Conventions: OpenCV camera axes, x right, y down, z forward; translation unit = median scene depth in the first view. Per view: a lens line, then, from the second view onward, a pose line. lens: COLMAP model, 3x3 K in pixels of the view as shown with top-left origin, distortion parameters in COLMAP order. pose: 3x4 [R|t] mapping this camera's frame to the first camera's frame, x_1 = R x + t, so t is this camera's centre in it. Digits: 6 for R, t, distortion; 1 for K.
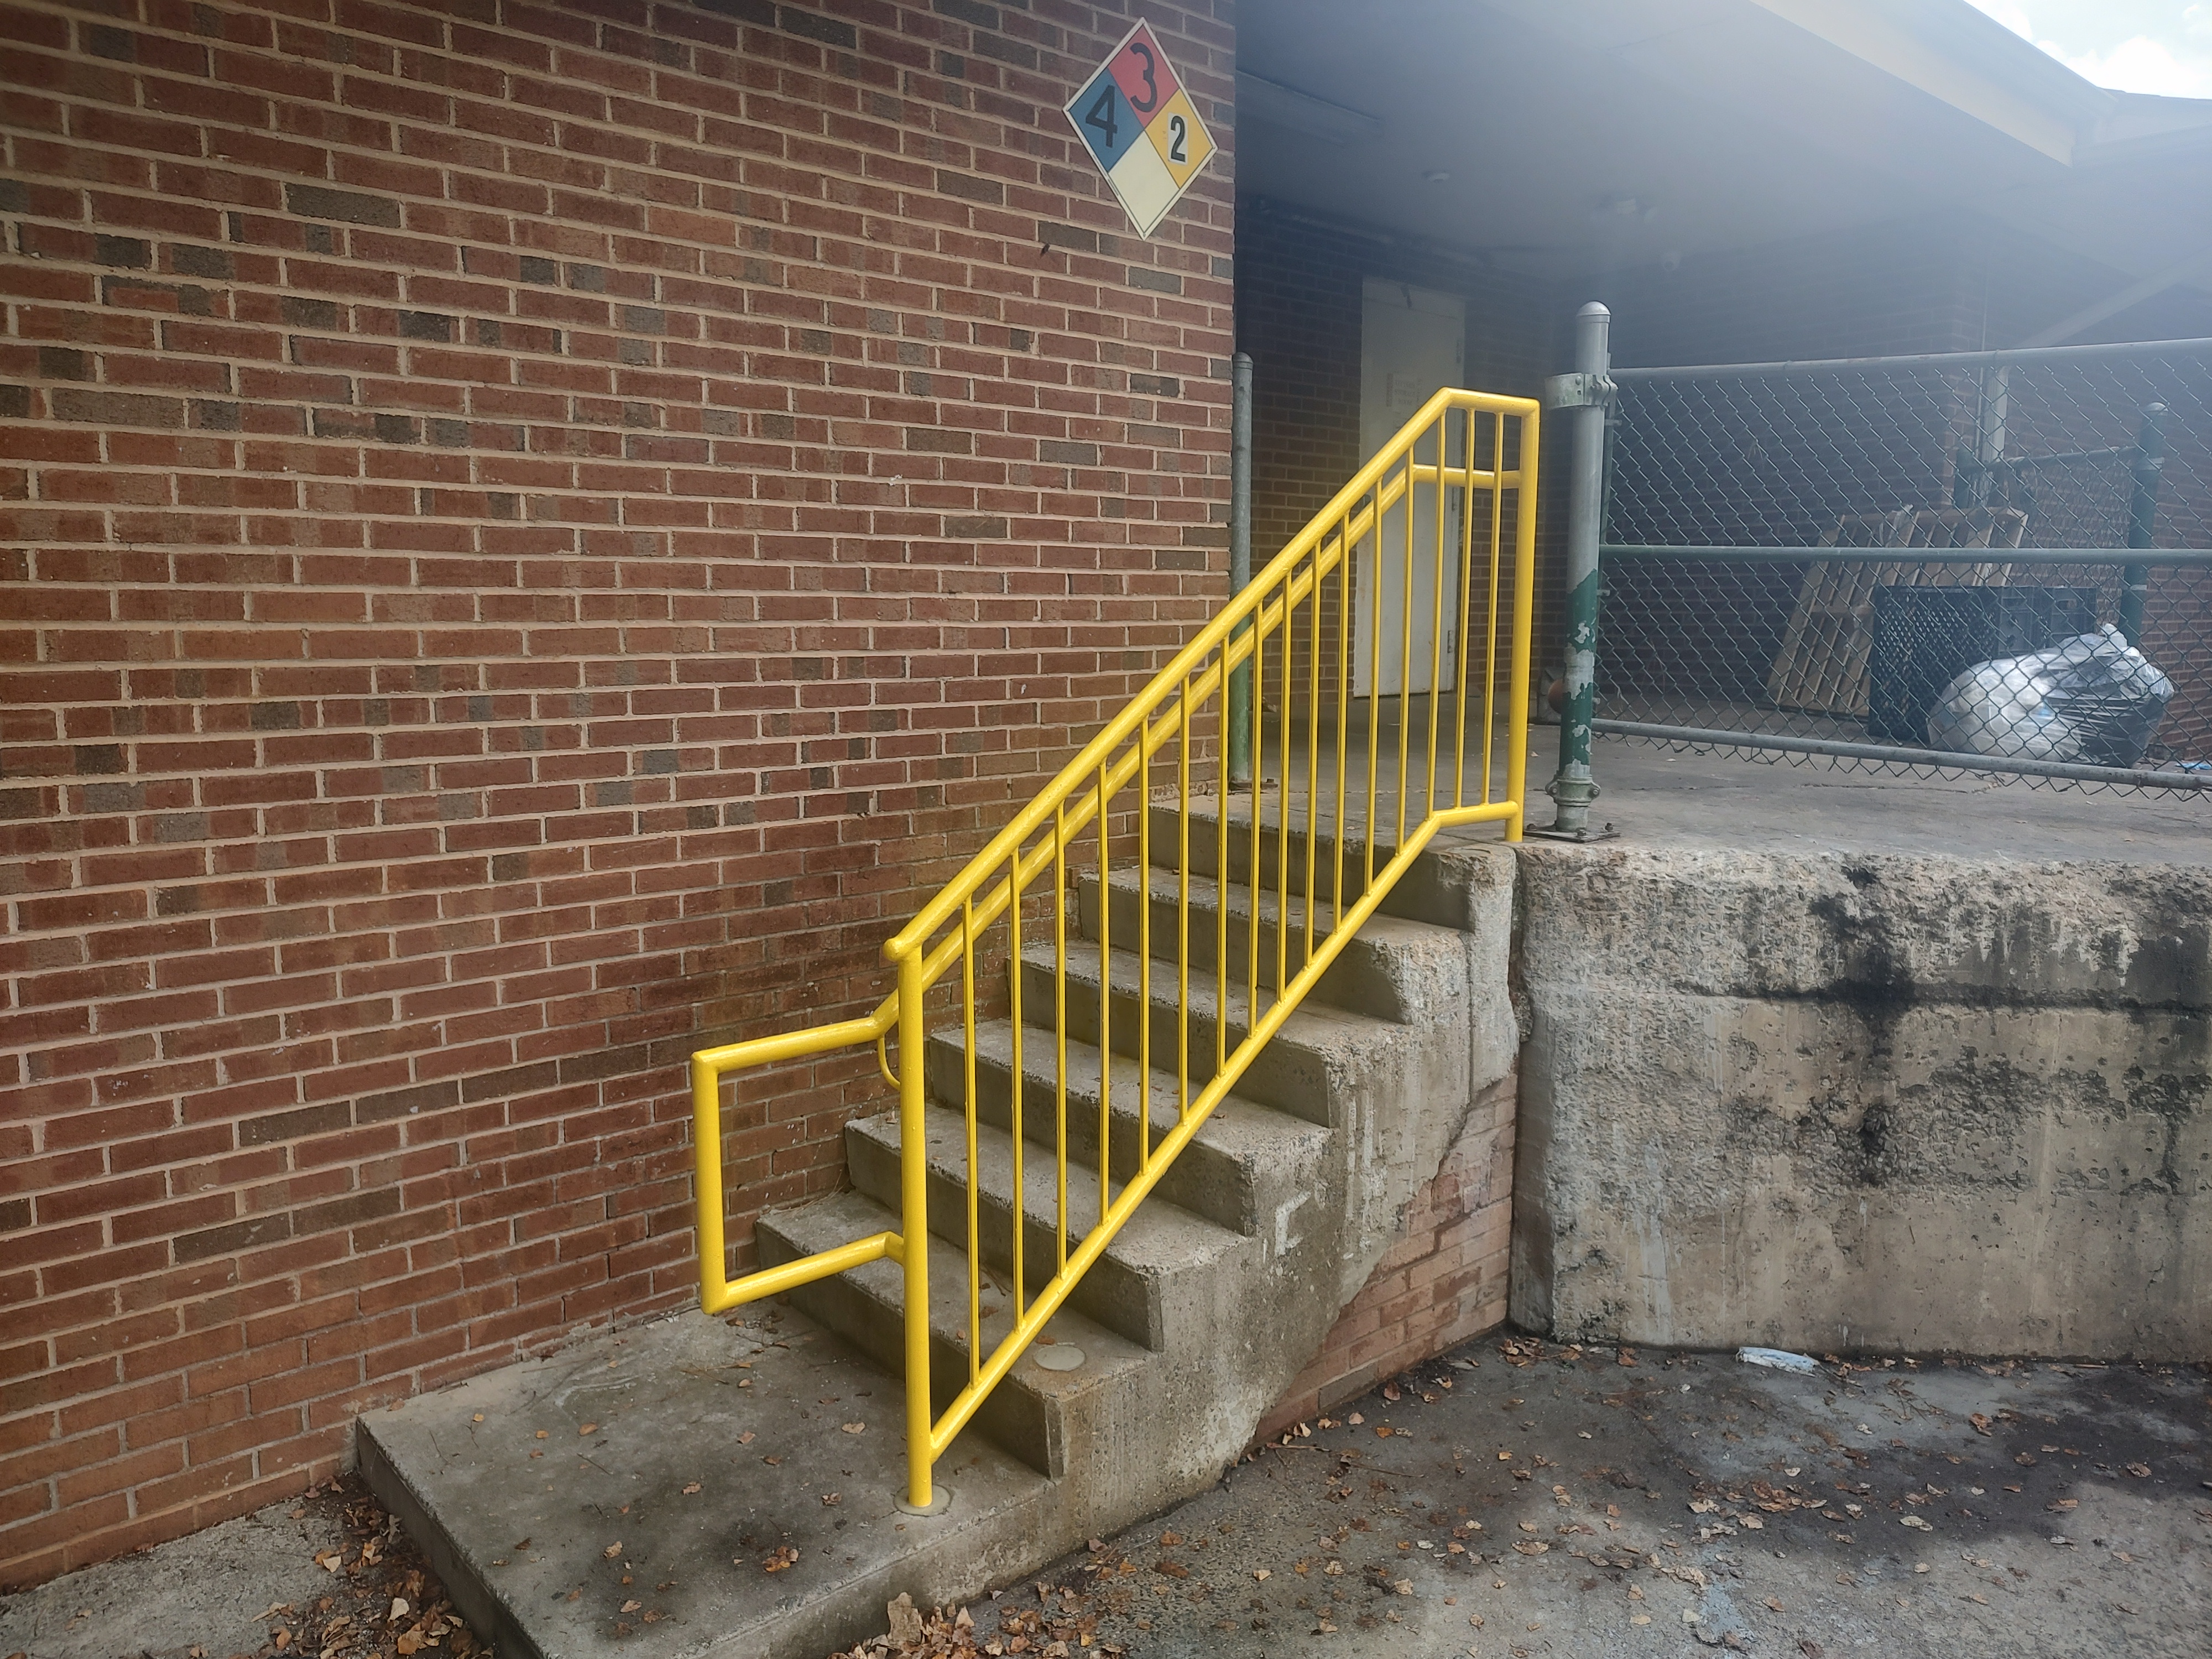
lens RADIAL K [[1577.0, 0, 1069.5], [0, 1577.0, 836.9], [0, 0, 1]] dist [0.000846, 0.000636]
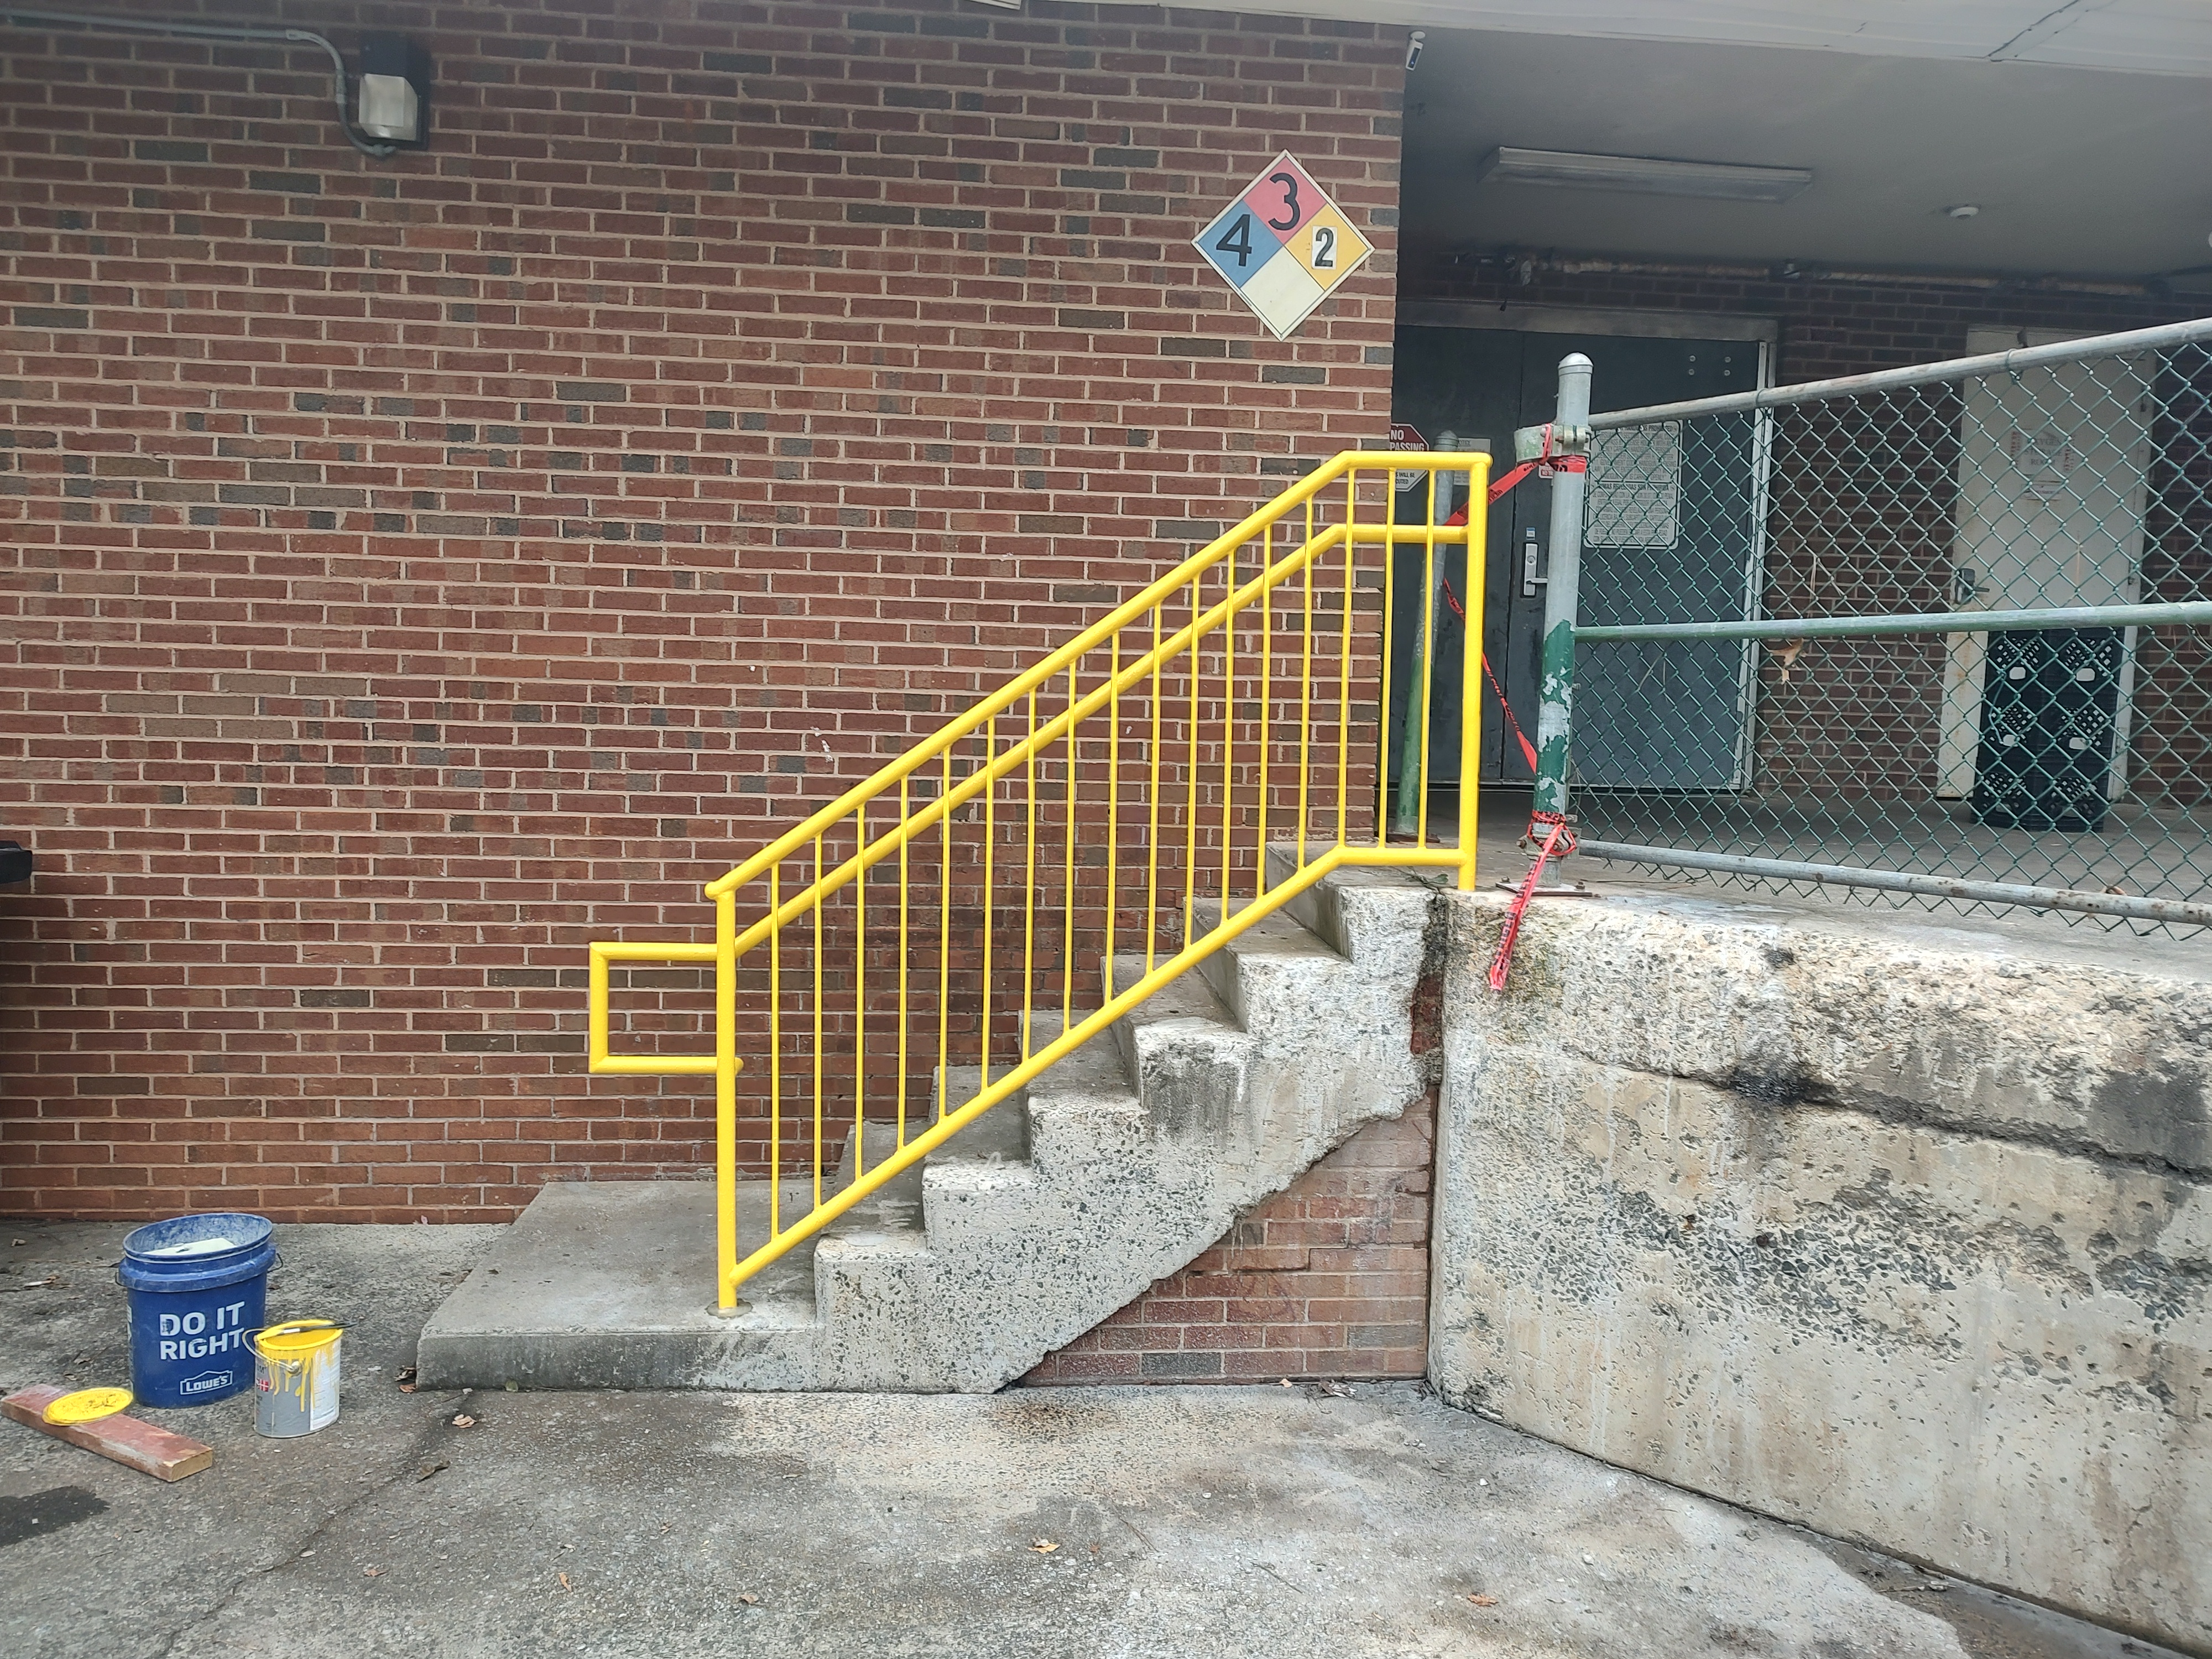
lens RADIAL K [[1562.9, 0, 1100.6], [0, 1562.9, 825.0], [0, 0, 1]] dist [0.016659, -0.024793]
pose [[0.811114, 0.063846, -0.581393, 0.777938], [-0.107563, 0.993353, -0.040978, 0.032326], [0.574912, 0.095774, 0.812591, 0.061156]]
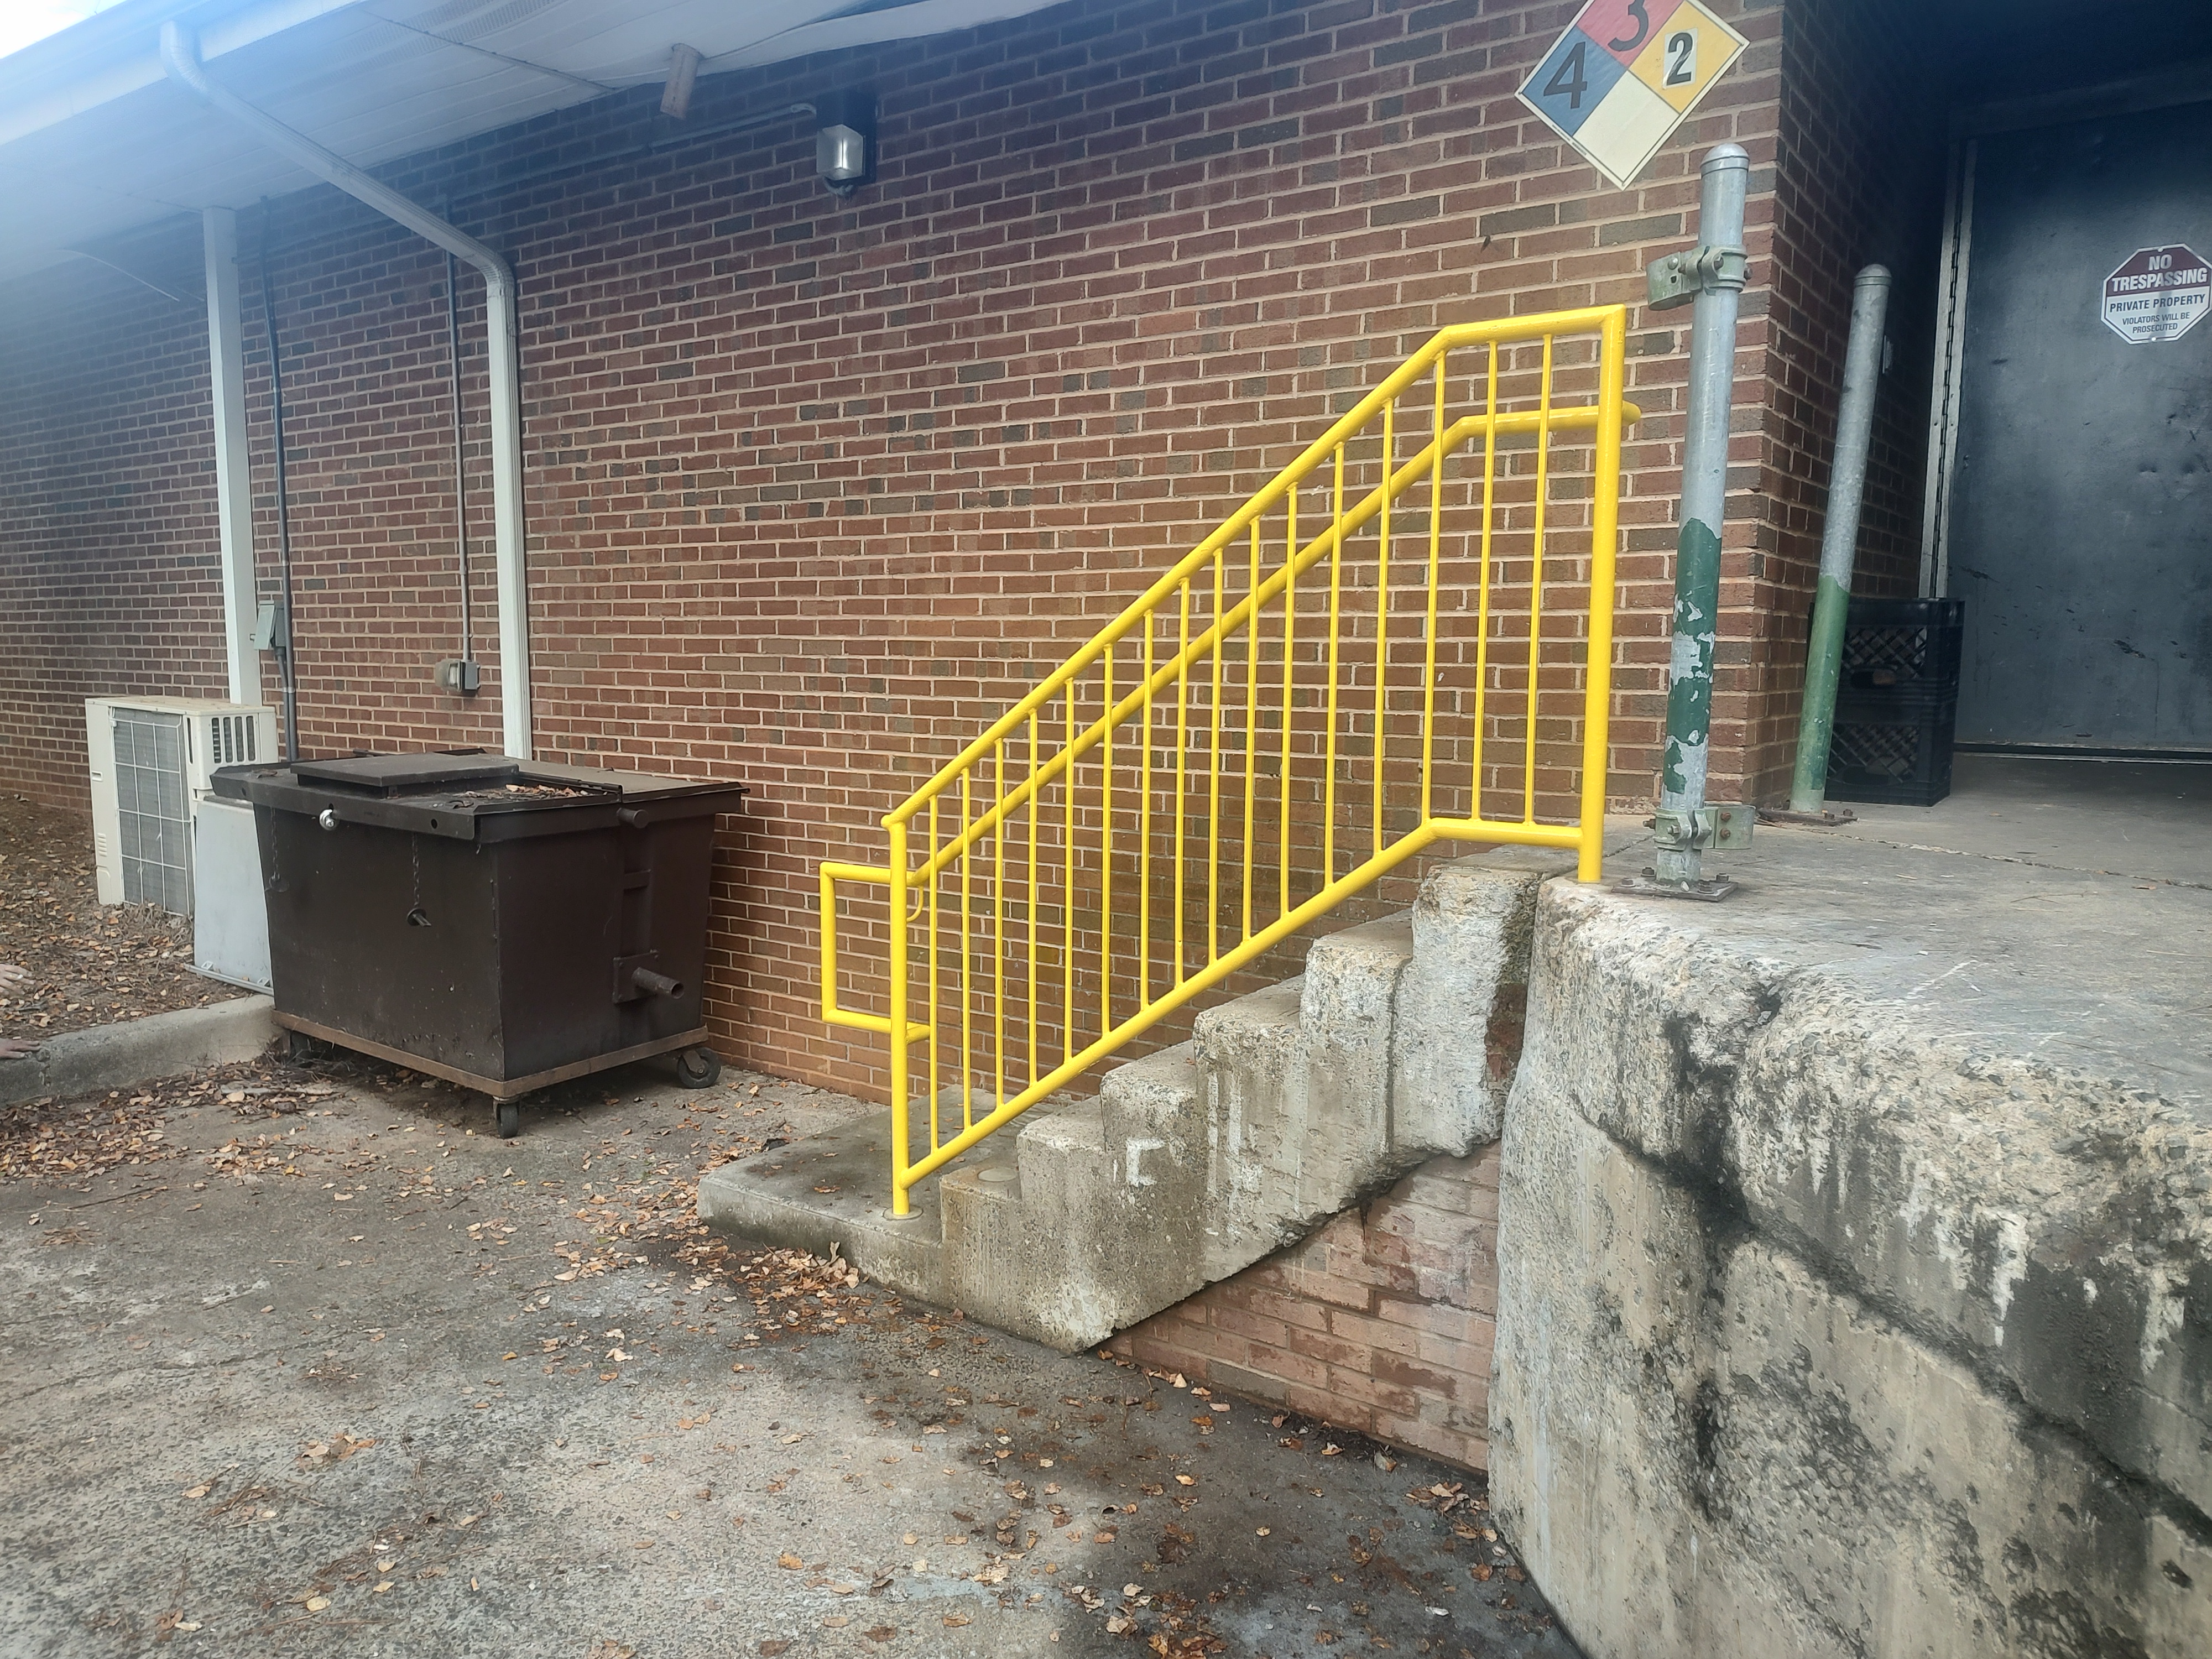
lens RADIAL K [[1562.9, 0, 1100.6], [0, 1562.9, 825.0], [0, 0, 1]] dist [0.016659, -0.024793]
pose [[0.236587, 0.109828, -0.965383, 1.118614], [-0.144050, 0.986575, 0.076937, -0.056609], [0.960873, 0.120861, 0.249232, 0.671215]]
